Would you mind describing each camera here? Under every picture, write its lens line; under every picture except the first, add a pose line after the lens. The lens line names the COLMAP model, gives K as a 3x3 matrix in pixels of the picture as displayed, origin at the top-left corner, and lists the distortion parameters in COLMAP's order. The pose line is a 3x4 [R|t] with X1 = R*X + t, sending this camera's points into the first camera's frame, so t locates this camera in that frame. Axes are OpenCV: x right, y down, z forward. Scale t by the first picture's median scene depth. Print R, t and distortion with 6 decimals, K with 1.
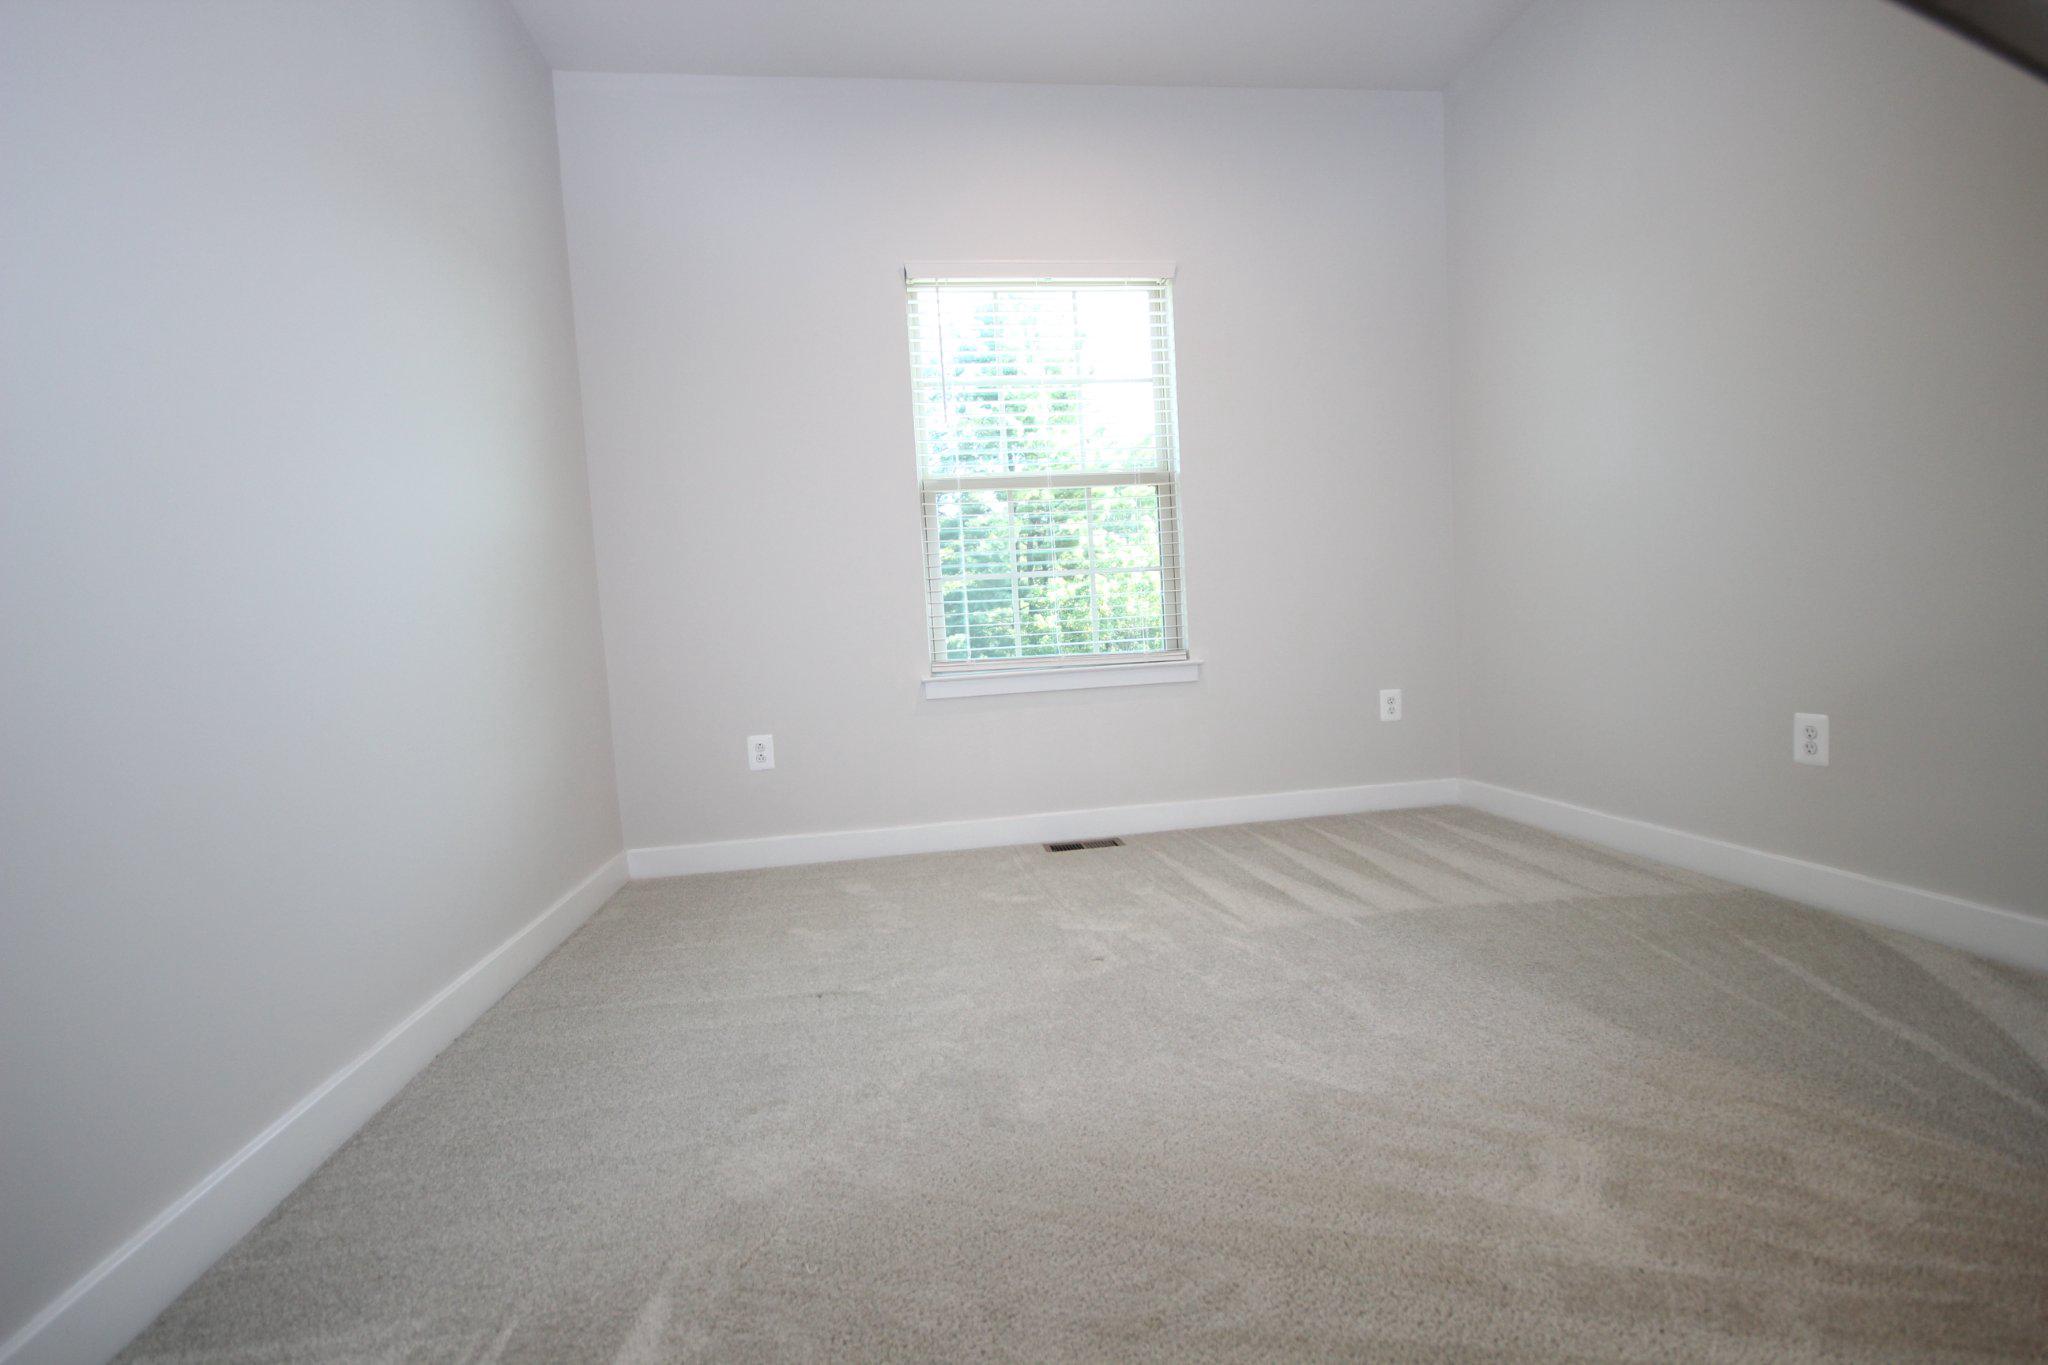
lens RADIAL K [[876.7, 0, 1012.2], [0, 876.7, 693.3], [0, 0, 1]] dist [0.001252, 0.000261]
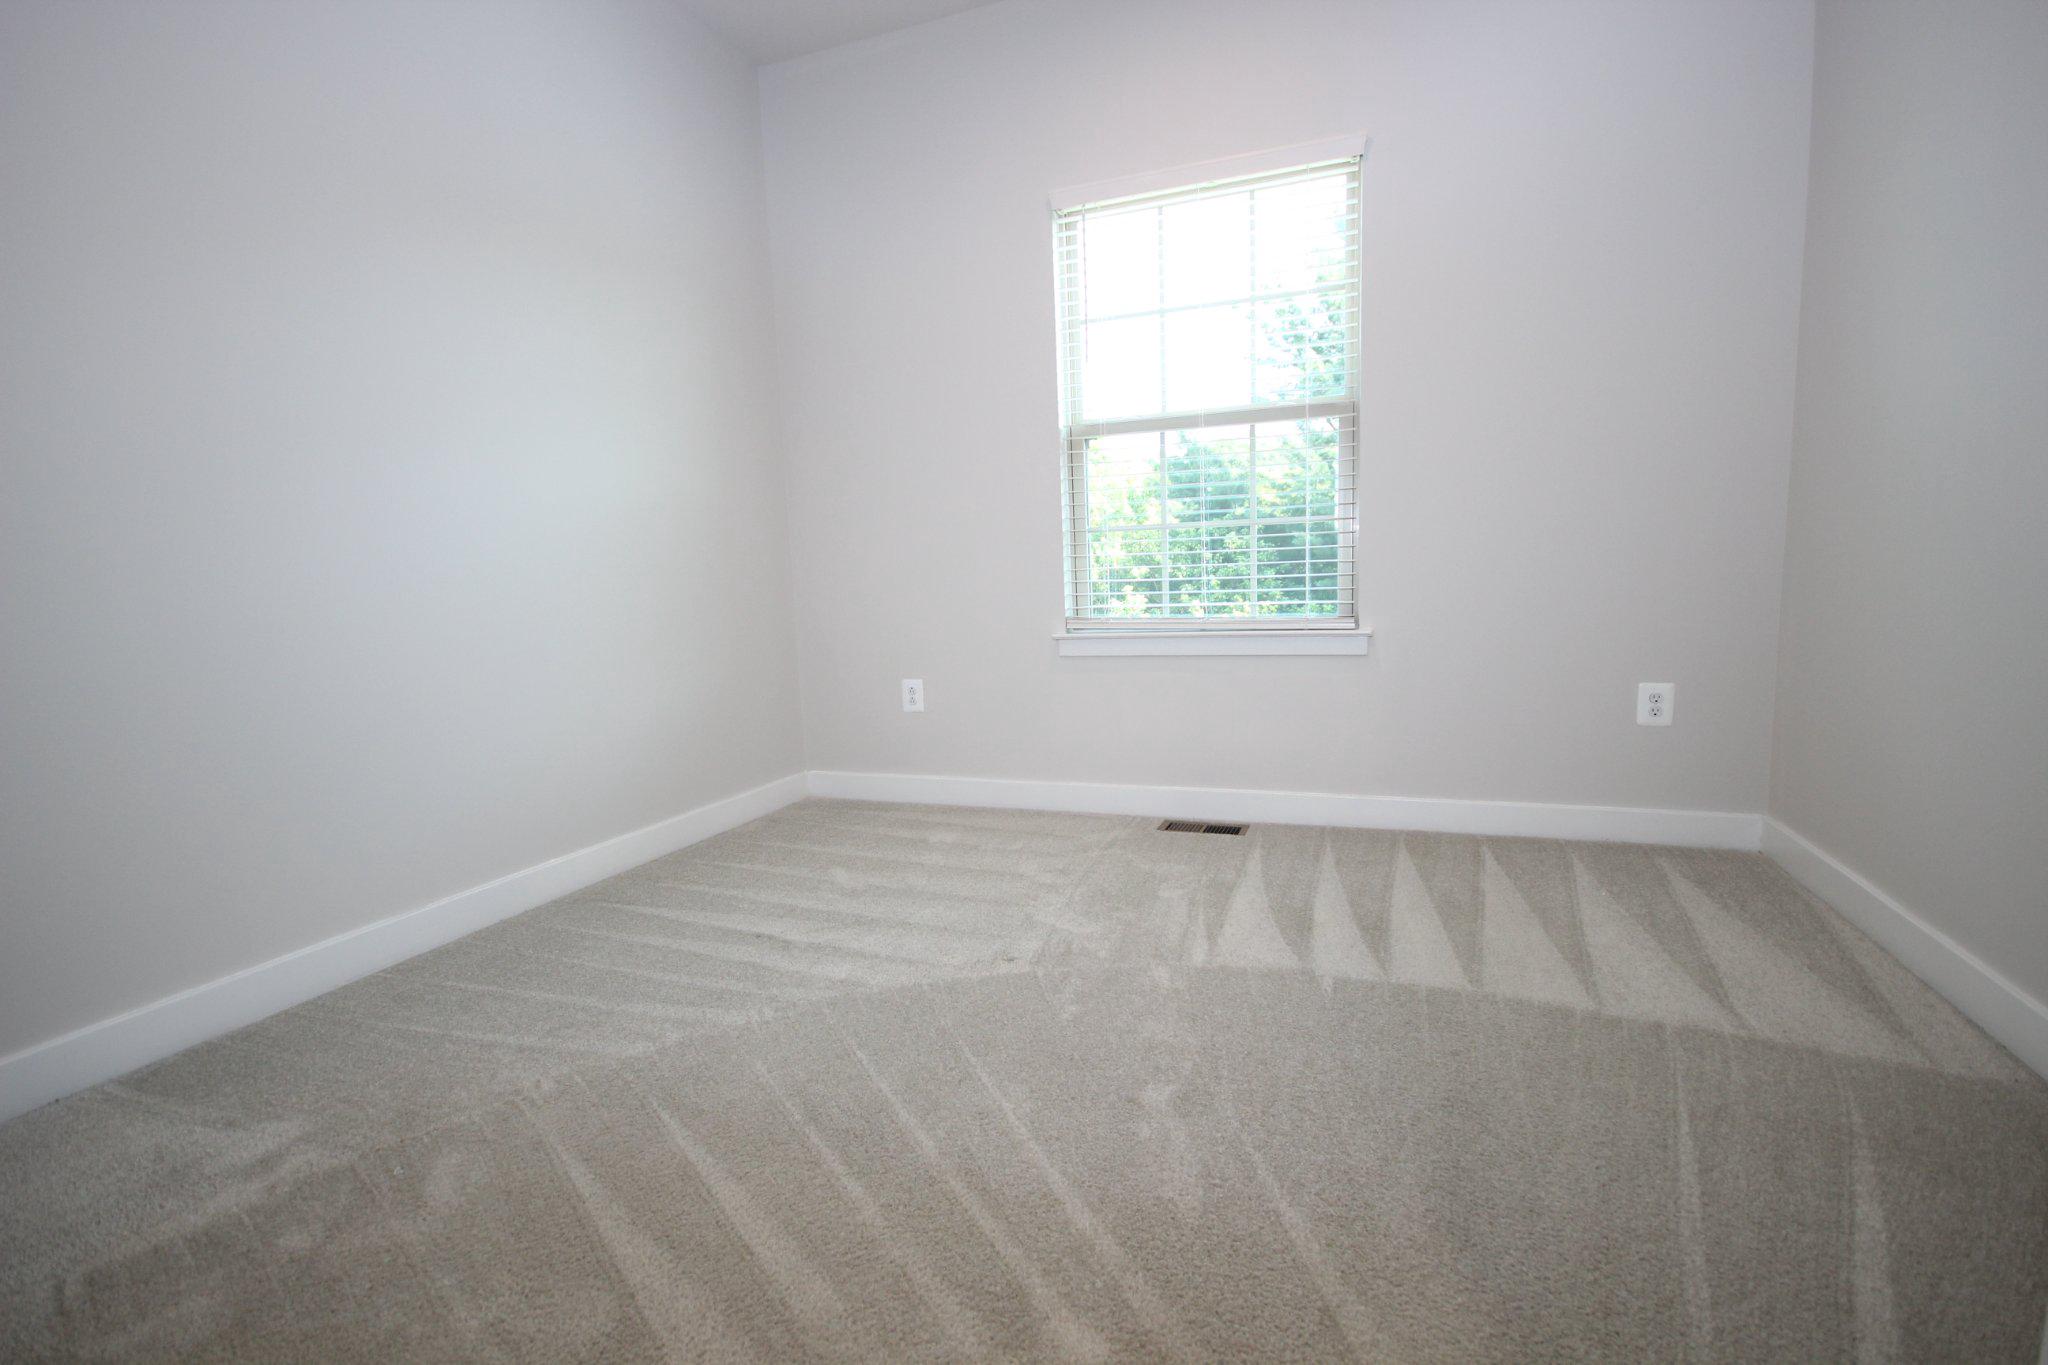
lens RADIAL K [[876.7, 0, 1012.2], [0, 876.7, 693.3], [0, 0, 1]] dist [0.001252, 0.000261]
pose [[0.889243, 0.086068, -0.449264, 0.331963], [-0.047154, 0.994155, 0.097122, -0.049503], [0.454997, -0.065181, 0.888104, 0.118159]]
